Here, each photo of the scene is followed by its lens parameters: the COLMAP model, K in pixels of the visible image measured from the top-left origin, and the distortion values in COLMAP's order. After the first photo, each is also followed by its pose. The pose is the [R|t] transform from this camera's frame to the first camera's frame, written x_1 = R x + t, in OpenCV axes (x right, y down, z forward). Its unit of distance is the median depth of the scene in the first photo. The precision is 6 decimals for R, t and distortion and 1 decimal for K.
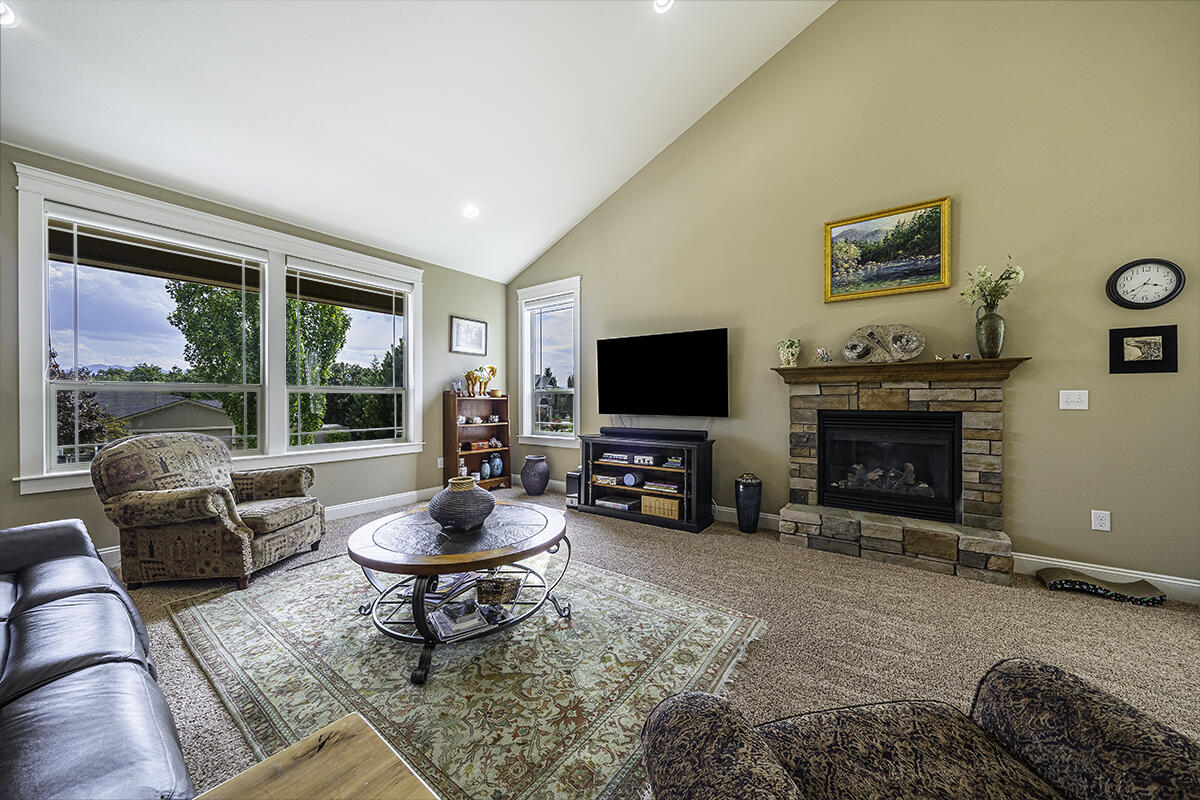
lens RADIAL K [[420.3, 0, 596.6], [0, 420.3, 399.0], [0, 0, 1]] dist [0.000901, -0.000555]
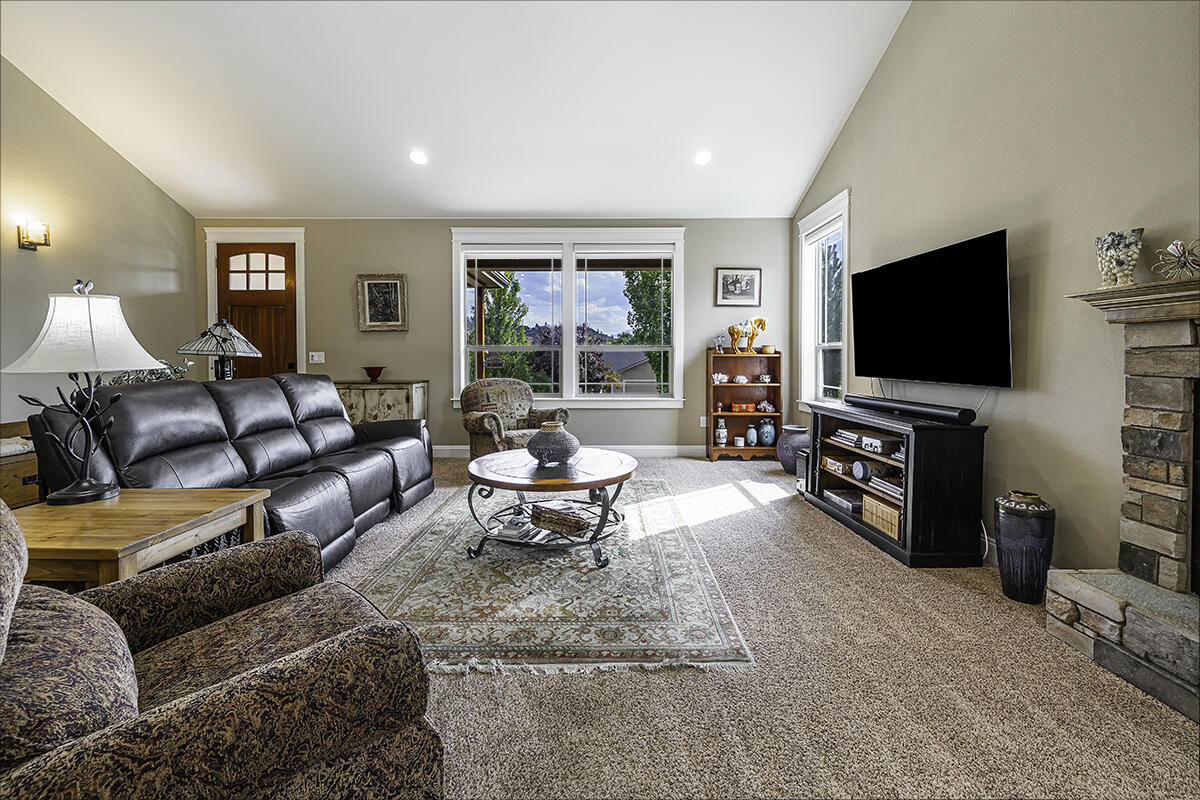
lens RADIAL K [[456.8, 0, 544.8], [0, 456.8, 362.0], [0, 0, 1]] dist [0.000721, -0.000412]
pose [[0.585018, 0.009899, -0.810960, 0.388210], [-0.000046, 0.999926, 0.012173, 0.001272], [0.811020, -0.007083, 0.584975, 0.124831]]
